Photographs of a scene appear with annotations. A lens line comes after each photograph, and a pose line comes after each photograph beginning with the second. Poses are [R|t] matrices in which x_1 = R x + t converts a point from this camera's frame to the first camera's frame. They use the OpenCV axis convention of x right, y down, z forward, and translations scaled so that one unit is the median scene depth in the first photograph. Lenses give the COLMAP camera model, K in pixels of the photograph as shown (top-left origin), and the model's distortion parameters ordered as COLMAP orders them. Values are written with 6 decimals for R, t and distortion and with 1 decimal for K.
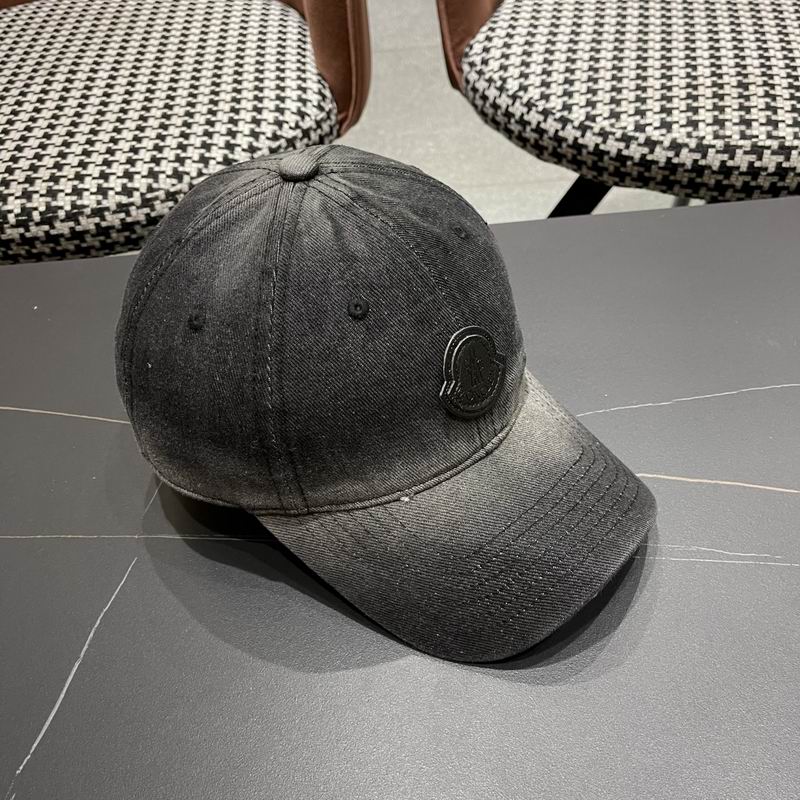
lens RADIAL K [[856.6, 0, 405.5], [0, 856.6, 406.4], [0, 0, 1]] dist [0.016583, 0.000000]
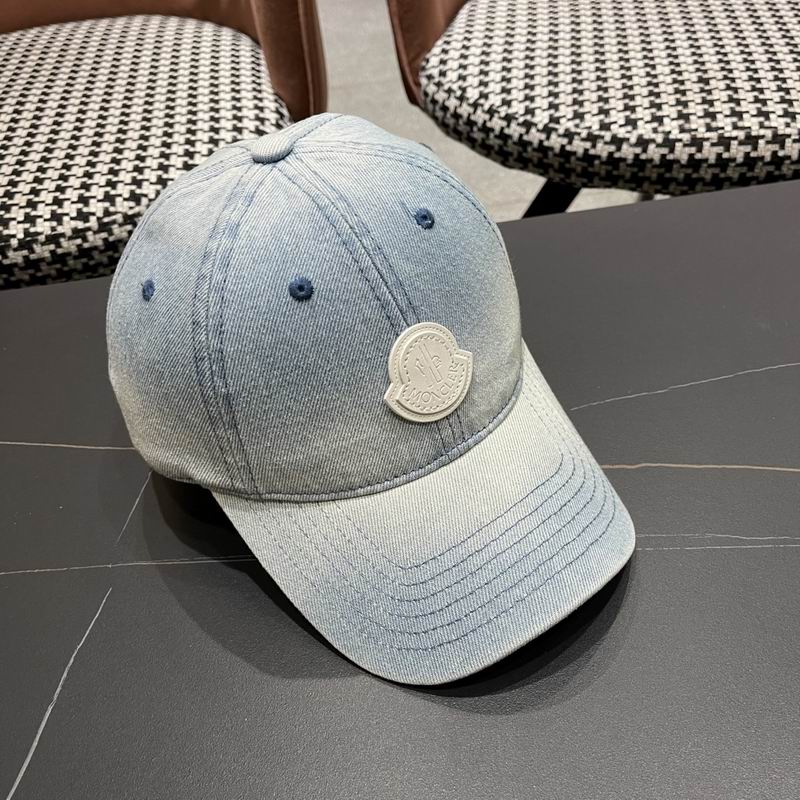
lens RADIAL K [[856.6, 0, 404.4], [0, 856.6, 400.3], [0, 0, 1]] dist [0.016583, 0.000000]
pose [[0.997370, -0.059586, 0.041255, -0.016811], [0.061791, 0.996604, -0.054423, 0.029013], [-0.037872, 0.056829, 0.997665, 0.038194]]
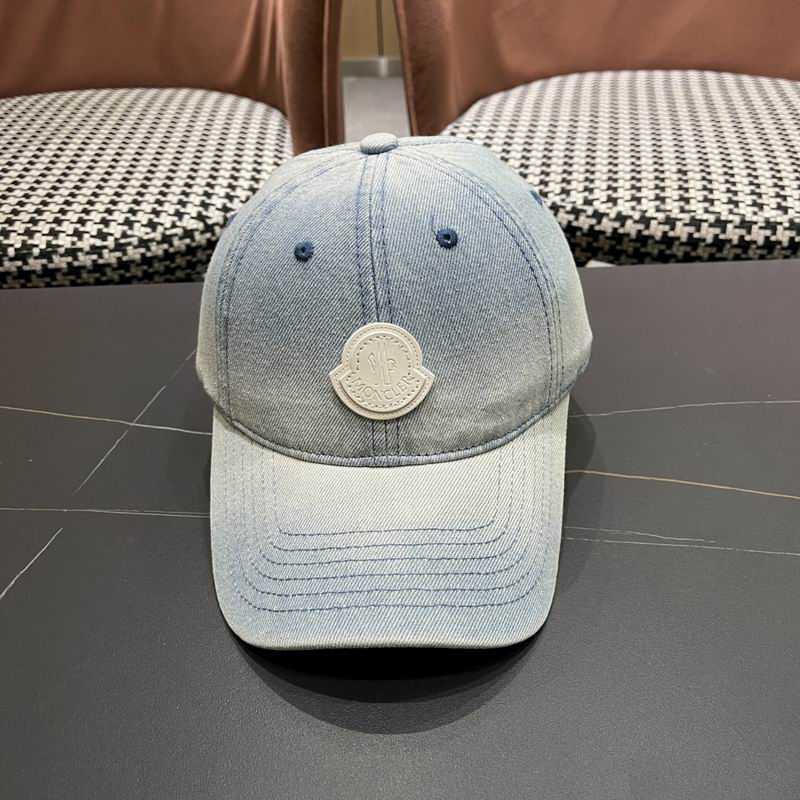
lens RADIAL K [[856.6, 0, 400.9], [0, 856.6, 394.9], [0, 0, 1]] dist [0.016583, 0.000000]
pose [[0.998774, 0.045587, 0.019290, 0.028431], [-0.040785, 0.978703, -0.201191, 0.133781], [-0.028051, 0.200158, 0.979362, 0.002928]]
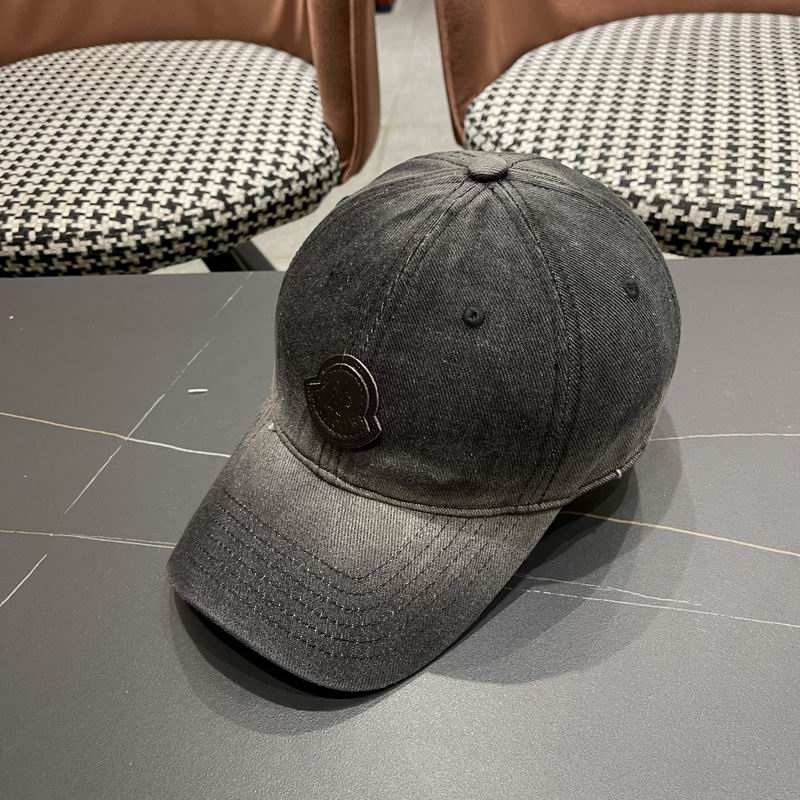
lens RADIAL K [[856.6, 0, 397.9], [0, 856.6, 401.8], [0, 0, 1]] dist [0.016583, 0.000000]
pose [[0.995186, 0.068529, -0.070056, 0.094708], [-0.074868, 0.992916, -0.092269, 0.039741], [0.063236, 0.097070, 0.993267, 0.014323]]
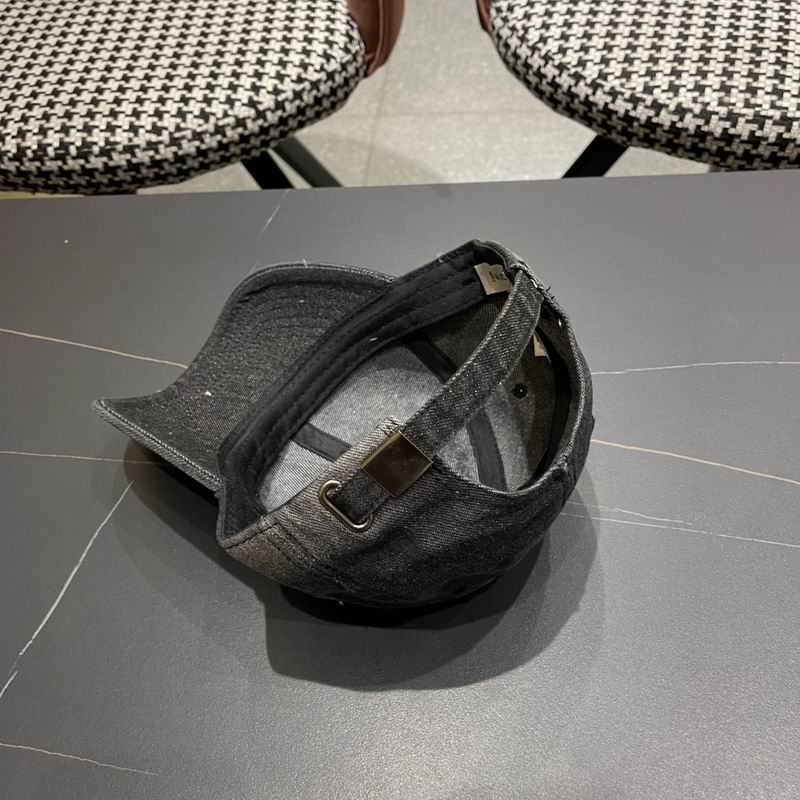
lens RADIAL K [[856.6, 0, 413.1], [0, 856.6, 400.2], [0, 0, 1]] dist [0.016583, 0.000000]
pose [[0.995790, 0.065683, -0.063938, 0.081868], [-0.058678, 0.992647, 0.105869, -0.048322], [0.070421, -0.101672, 0.992322, -0.068704]]
